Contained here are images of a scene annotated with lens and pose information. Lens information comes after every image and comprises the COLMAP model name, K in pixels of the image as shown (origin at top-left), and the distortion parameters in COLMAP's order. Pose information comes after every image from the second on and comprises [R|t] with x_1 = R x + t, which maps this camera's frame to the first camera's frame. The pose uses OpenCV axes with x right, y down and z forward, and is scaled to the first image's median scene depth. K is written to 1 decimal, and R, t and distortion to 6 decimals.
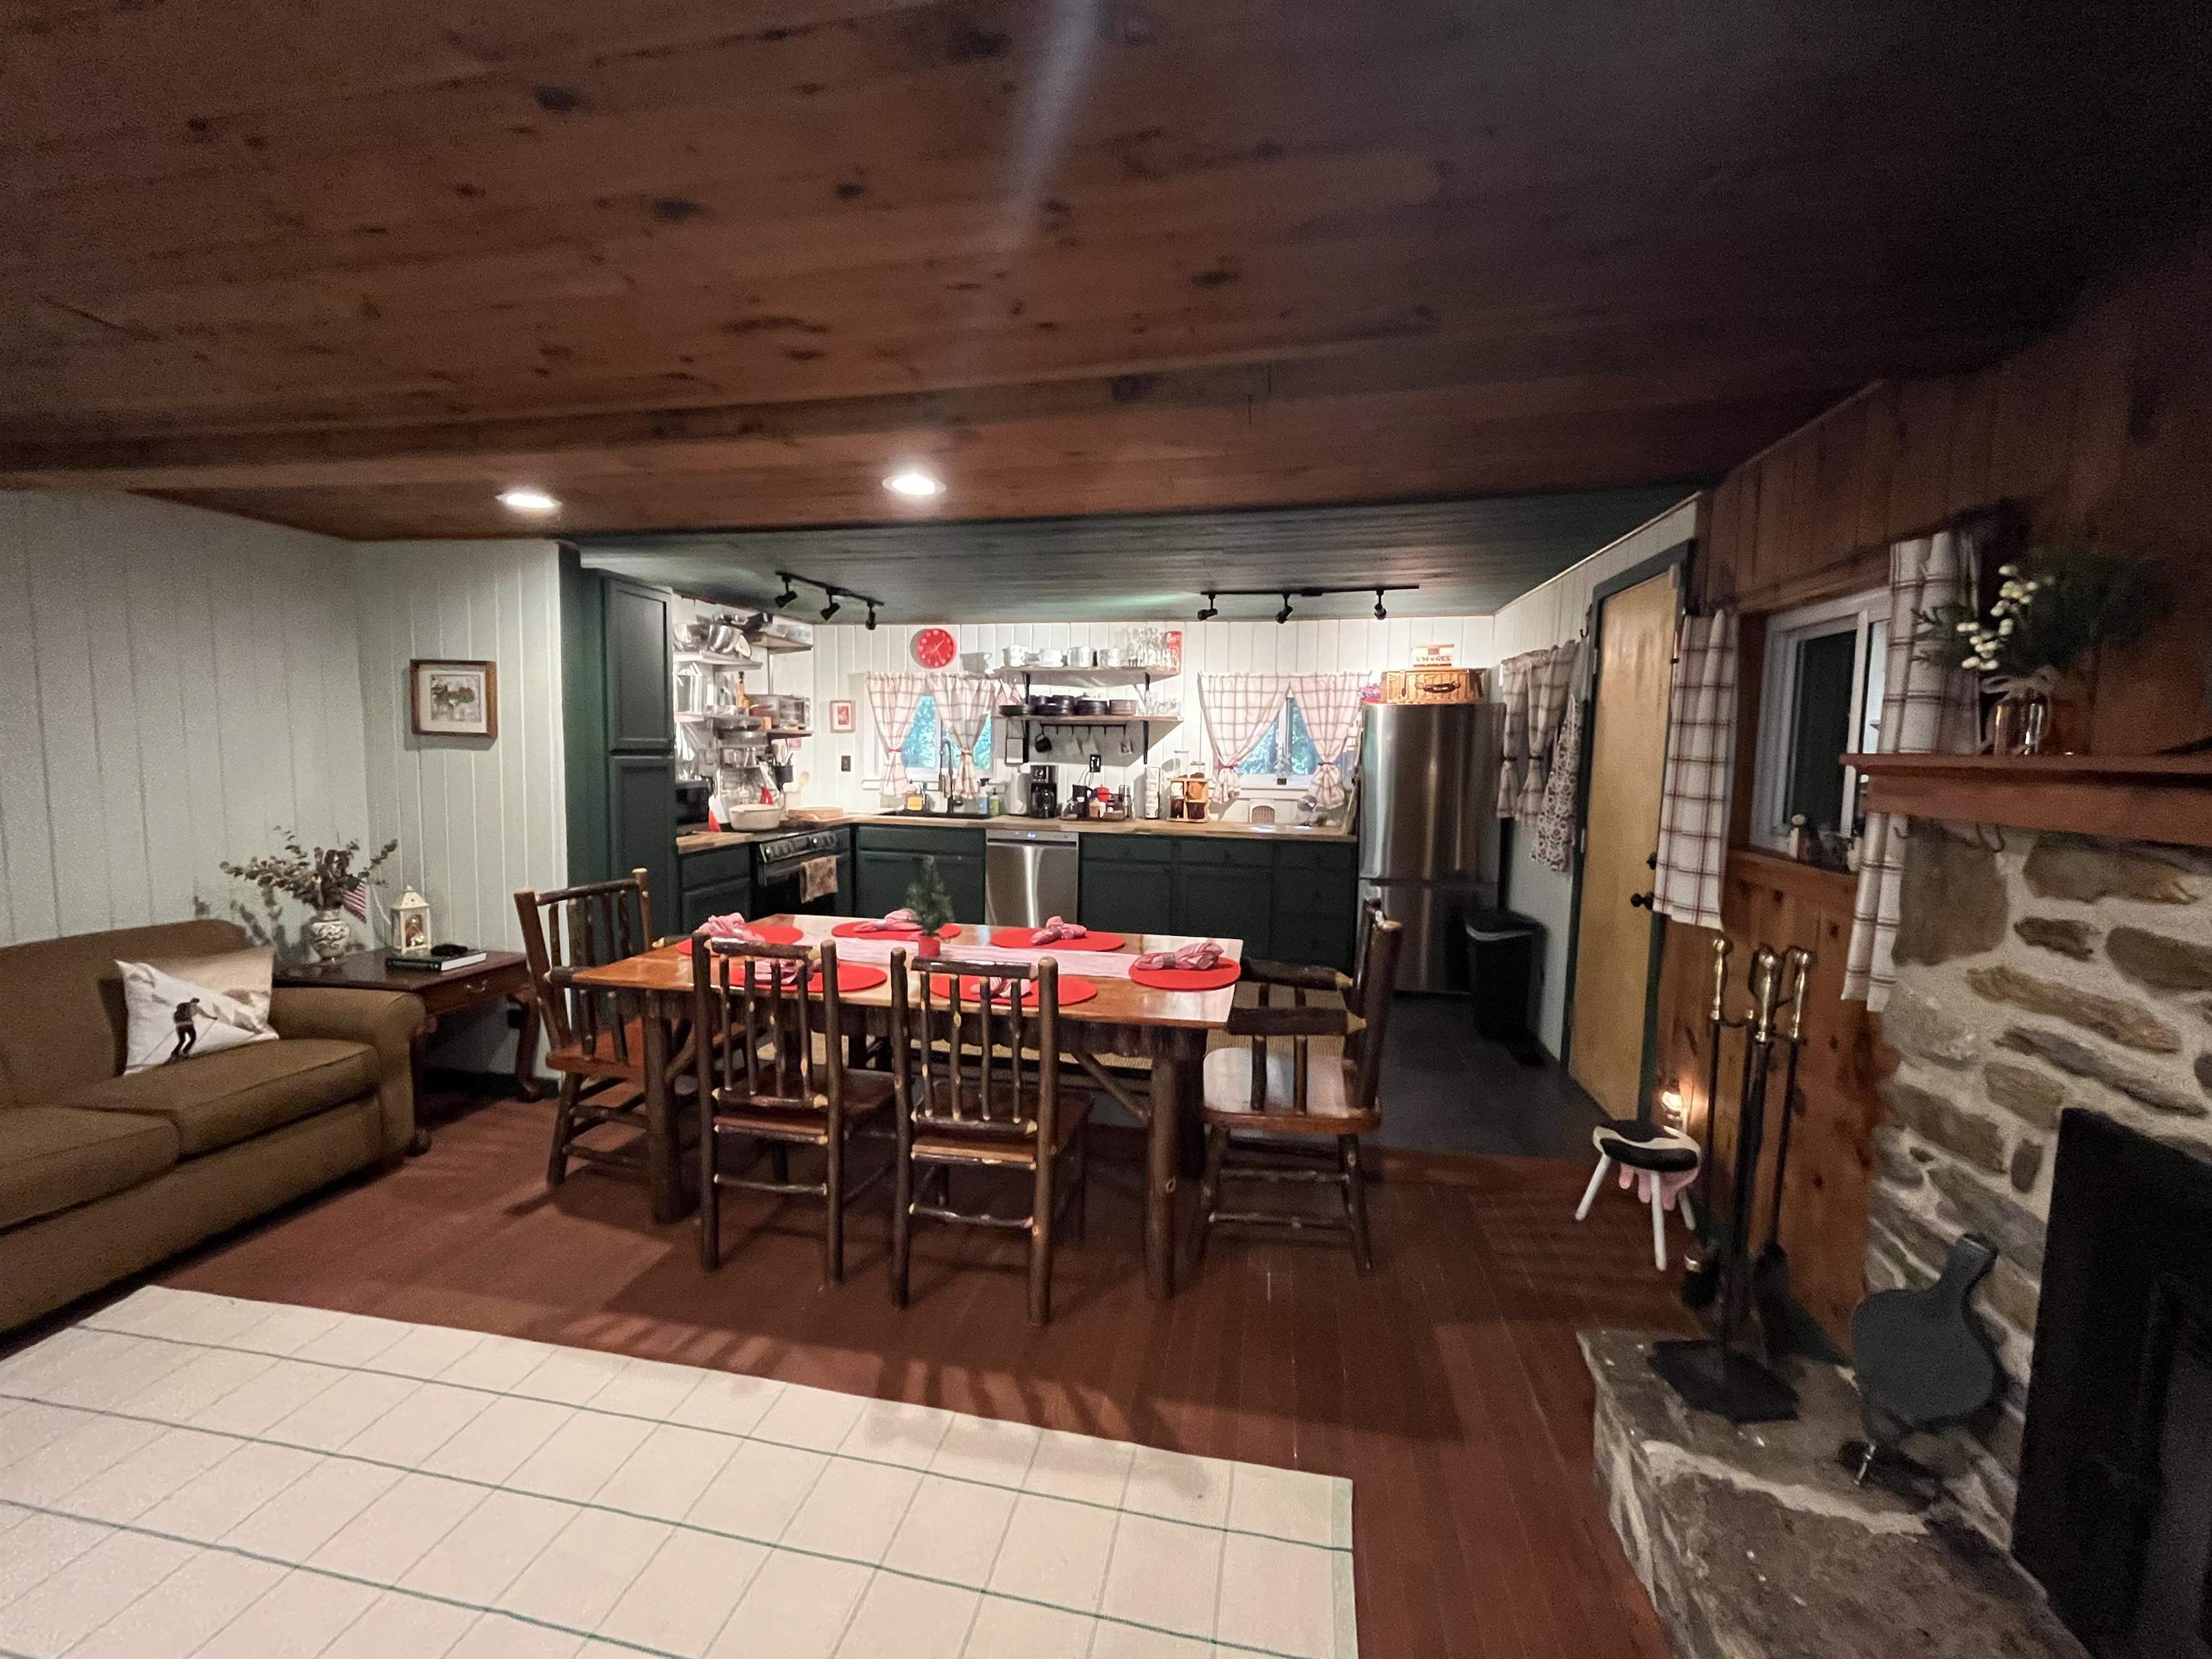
lens RADIAL K [[904.5, 0, 1111.0], [0, 904.5, 826.0], [0, 0, 1]] dist [-0.011374, 0.001523]
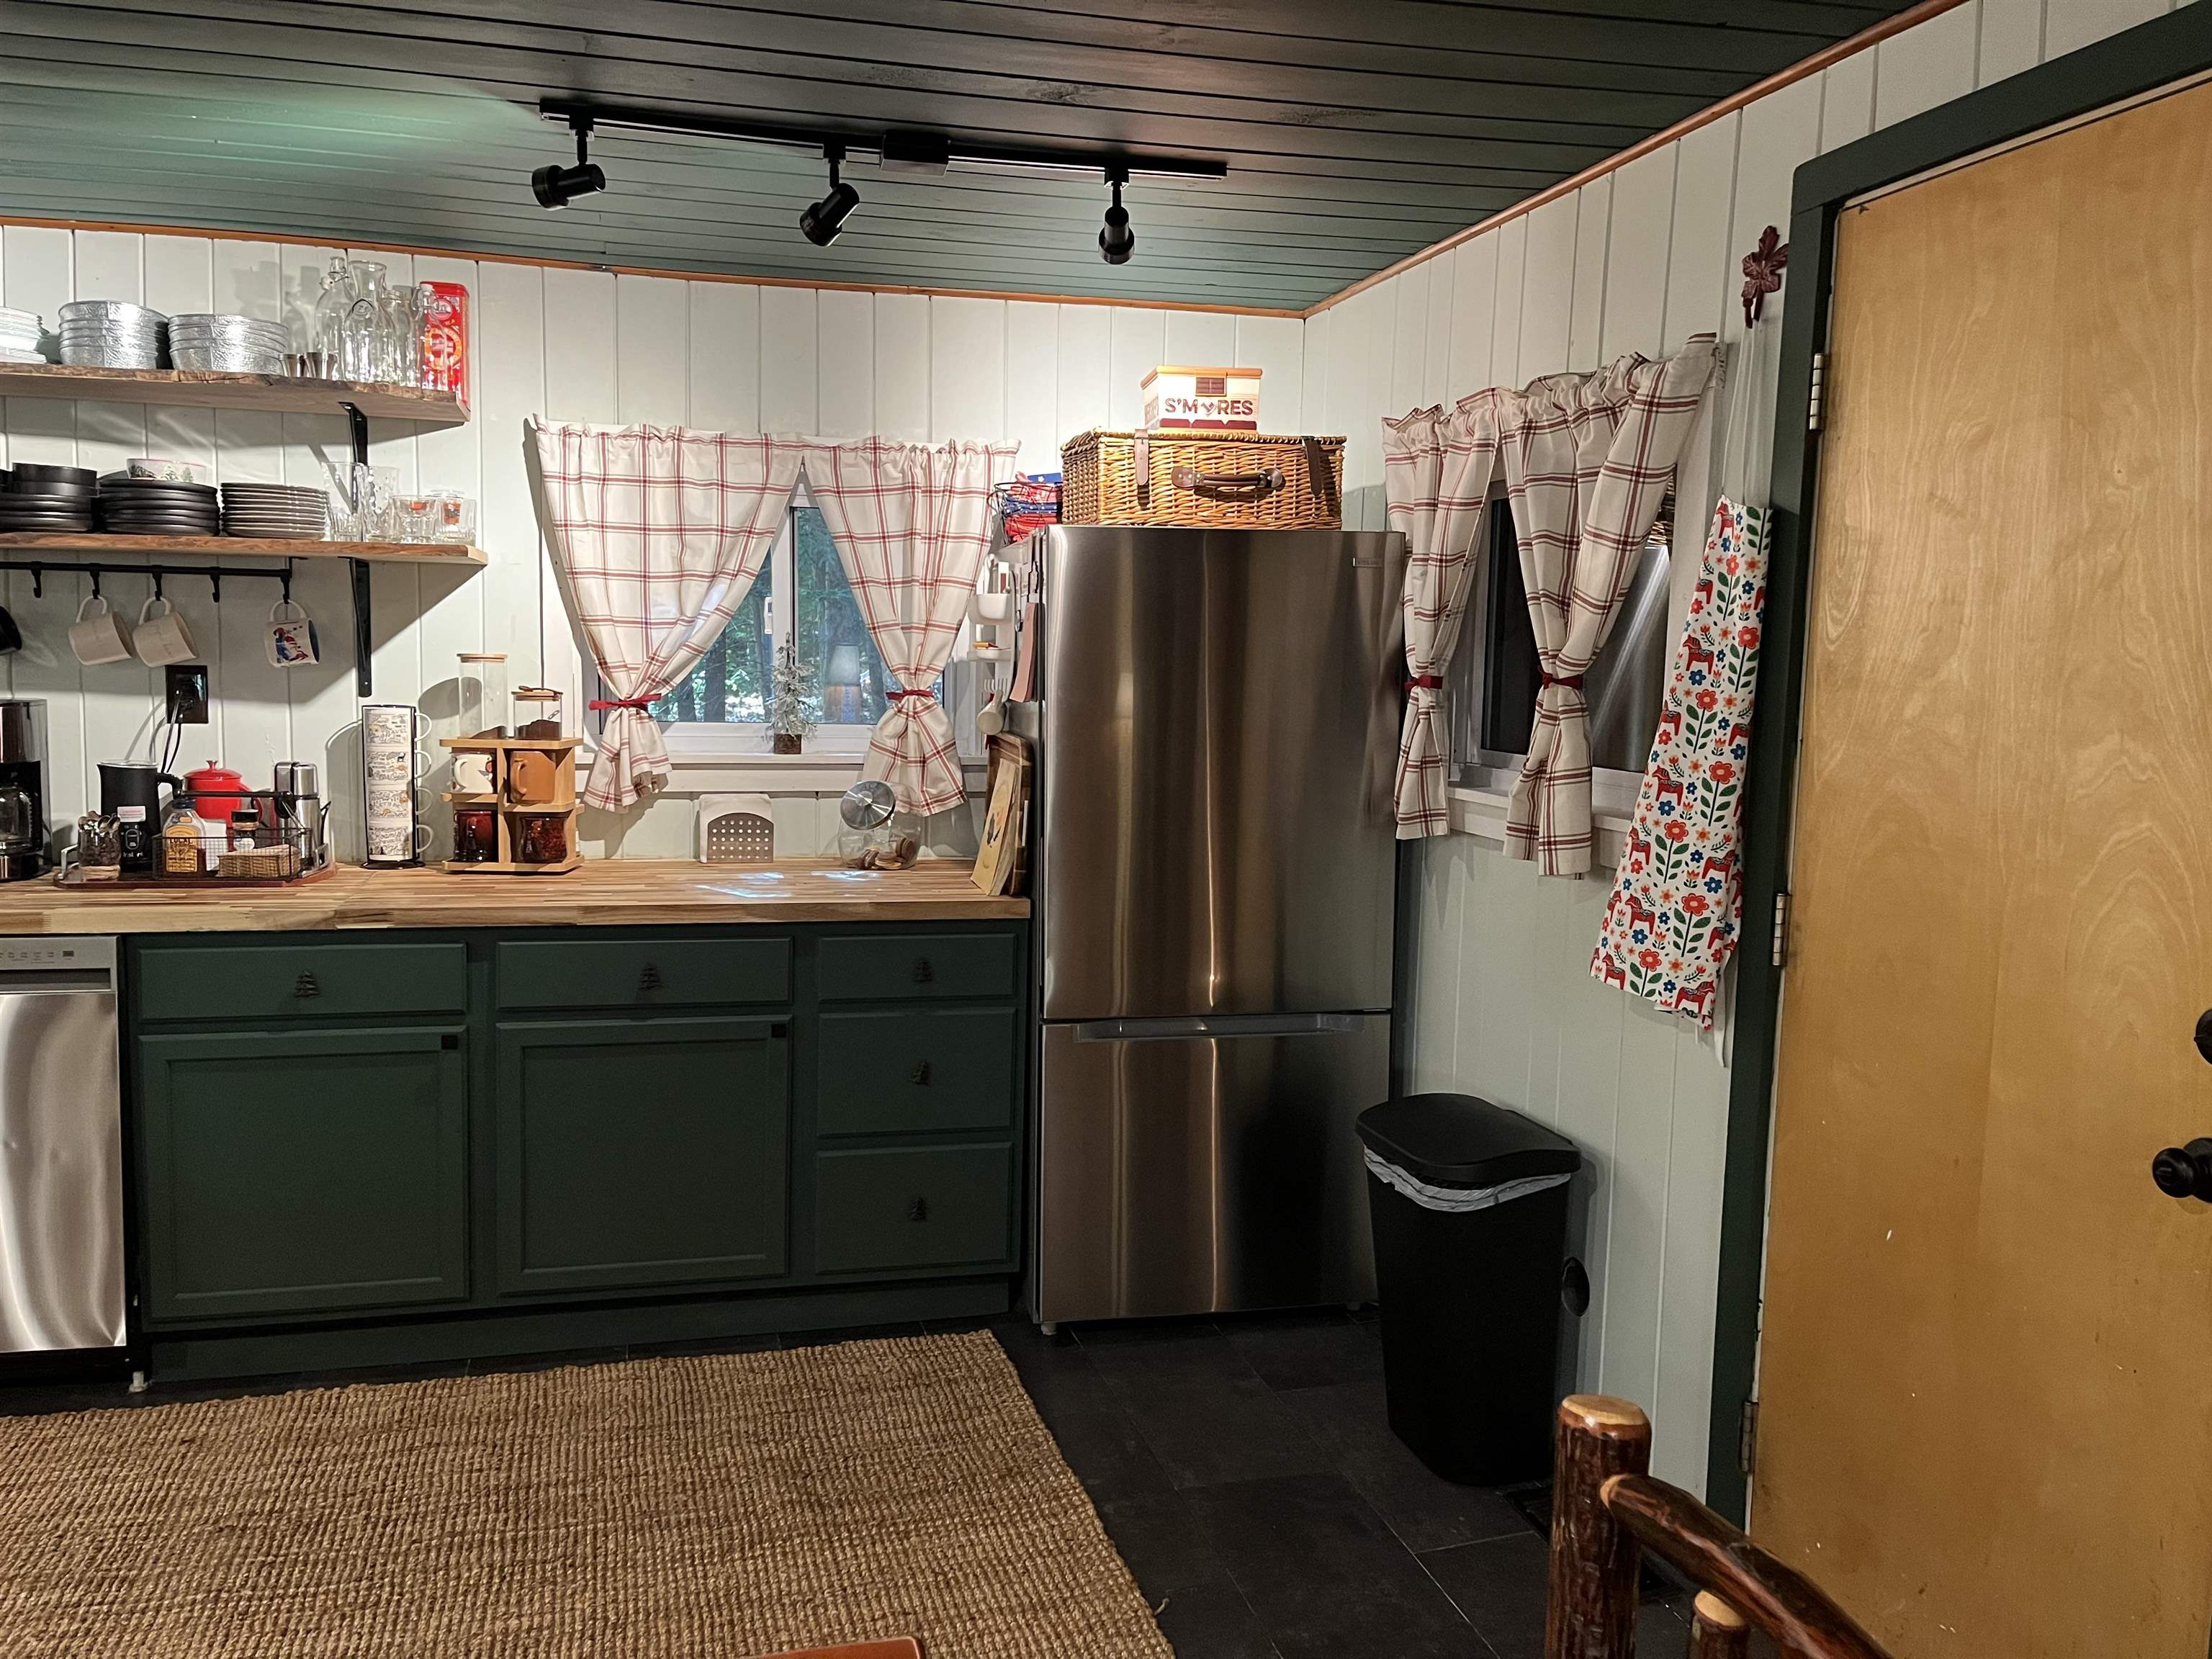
lens RADIAL K [[1667.0, 0, 1092.0], [0, 1667.0, 828.4], [0, 0, 1]] dist [0.067820, -0.093626]
pose [[0.906159, -0.038575, 0.421175, 0.030375], [0.029465, 0.999170, 0.028120, -0.048608], [-0.421910, -0.013072, 0.906543, 0.560763]]
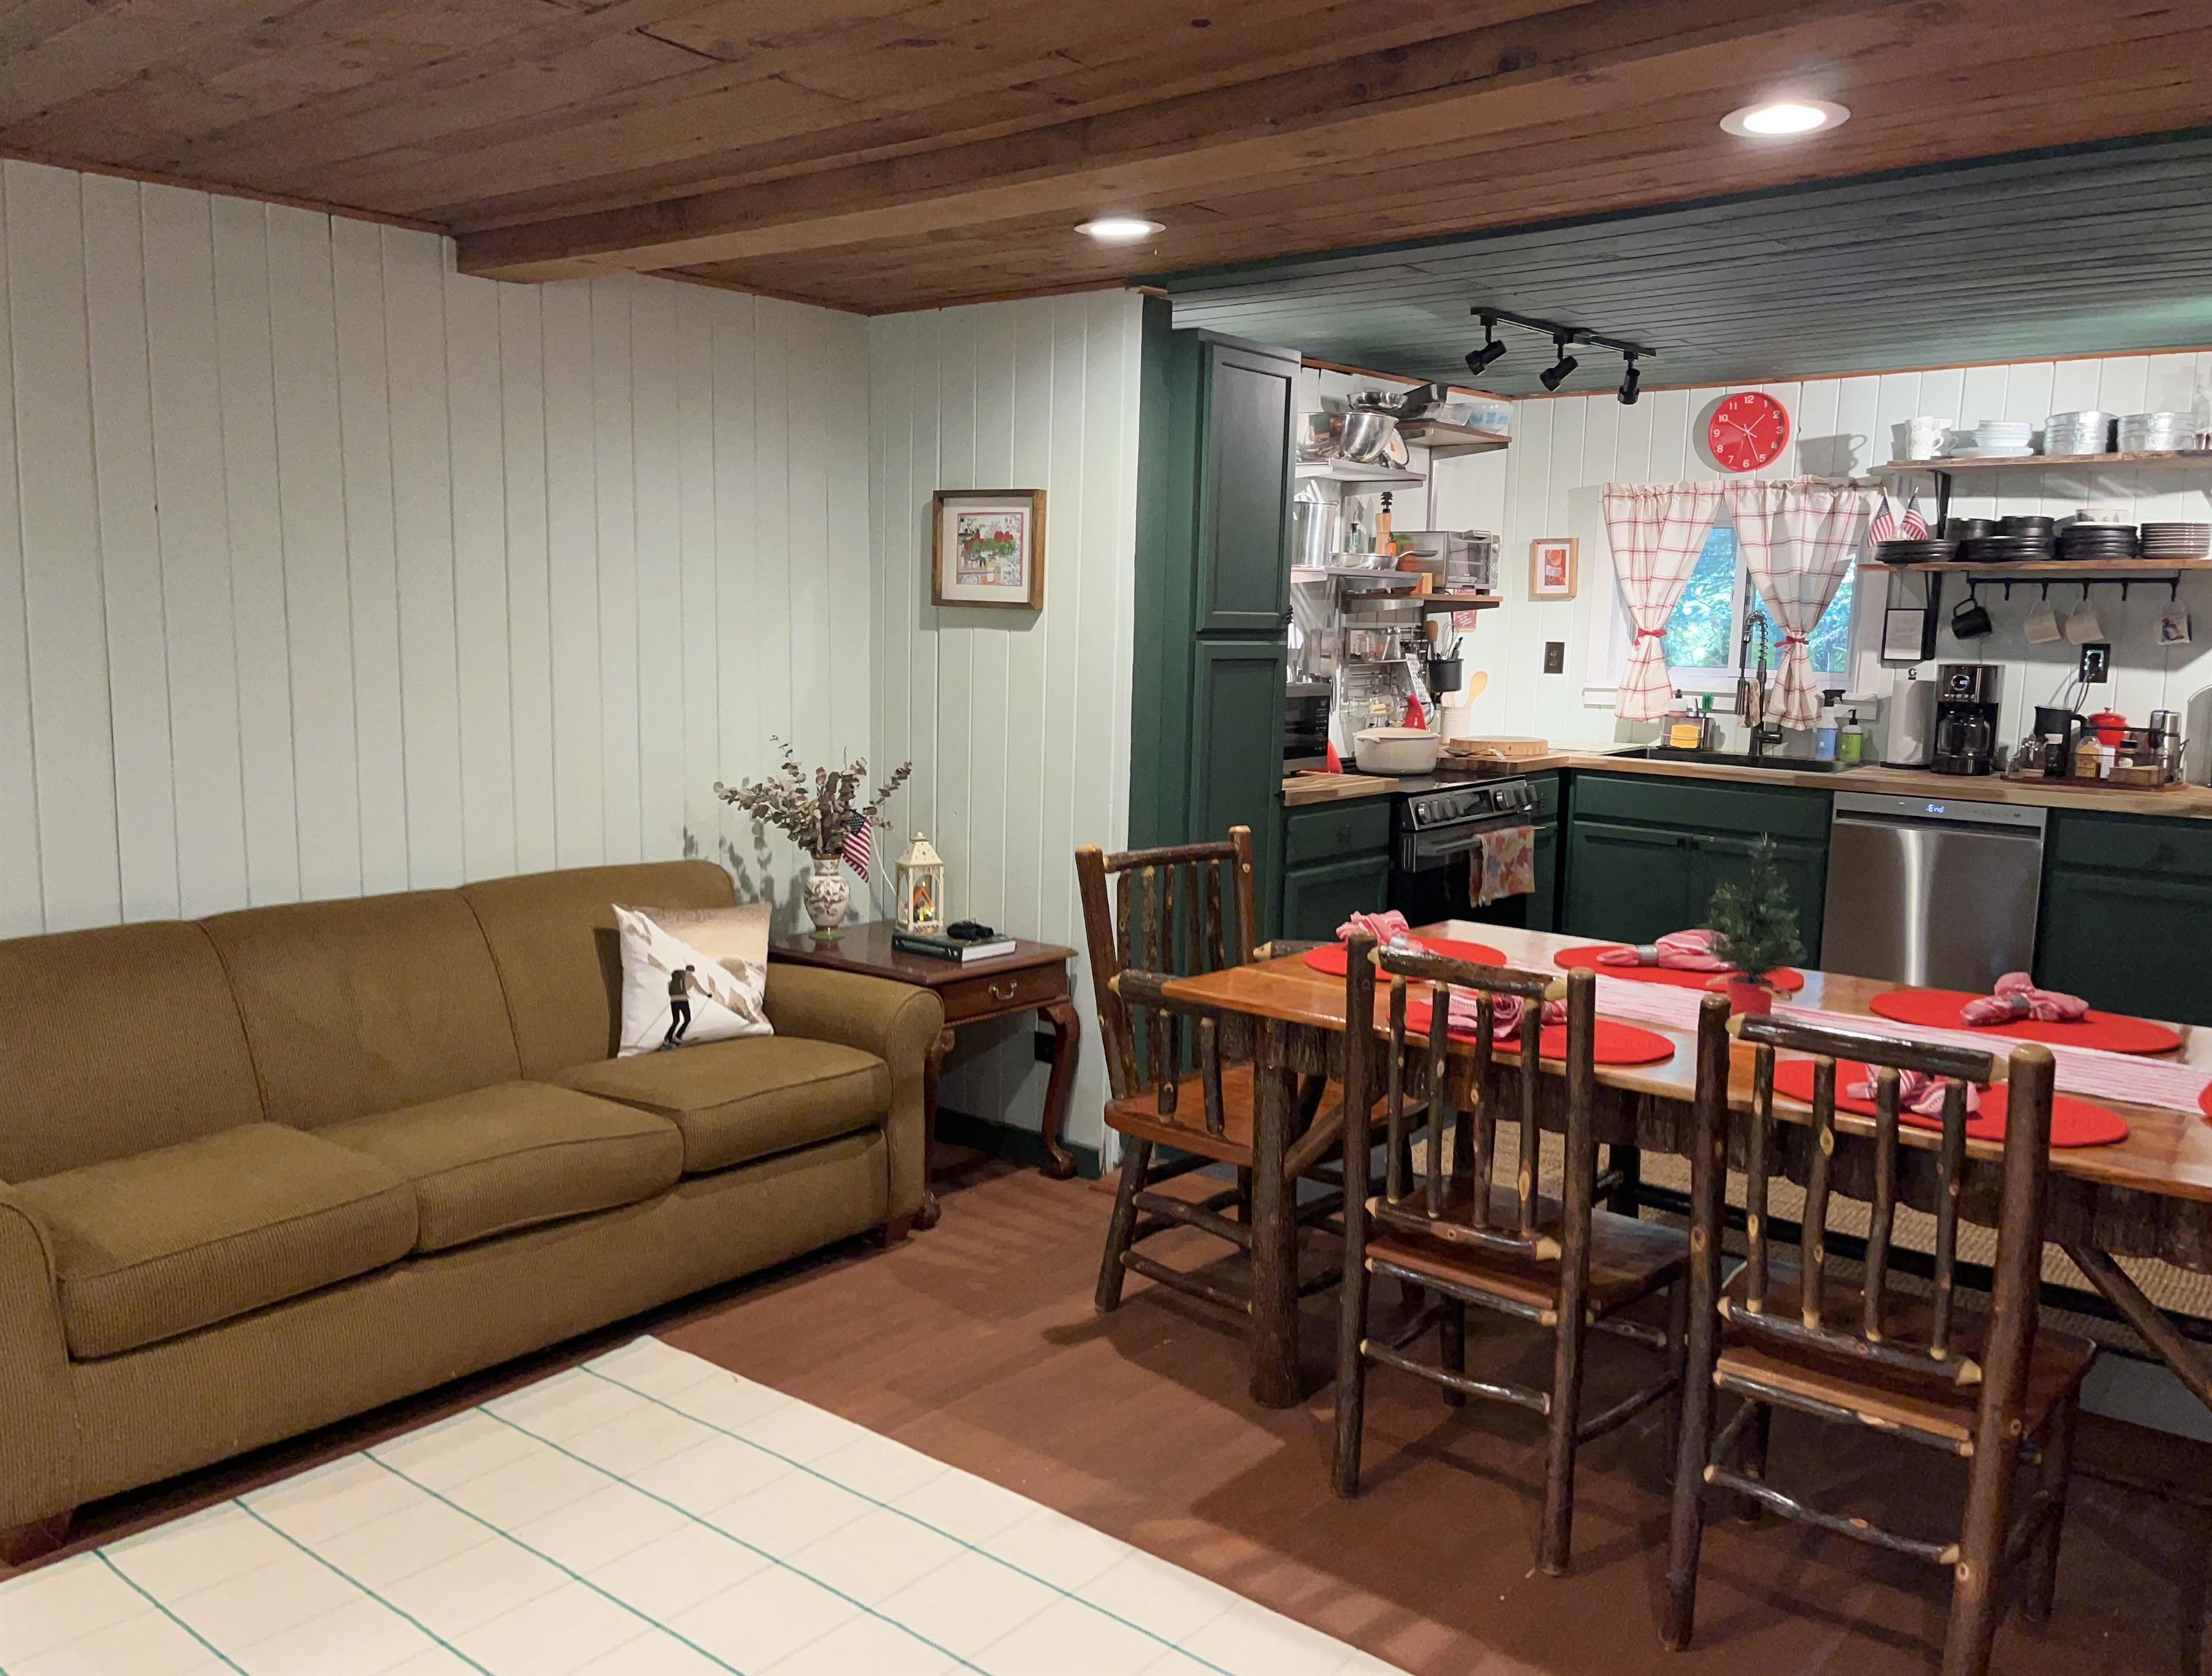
lens RADIAL K [[1715.5, 0, 1113.0], [0, 1715.5, 846.1], [0, 0, 1]] dist [0.054030, -0.071458]
pose [[0.872299, 0.065152, -0.484614, -0.032143], [-0.045994, 0.997622, 0.051332, 0.004938], [0.486806, -0.022487, 0.873221, -0.049993]]
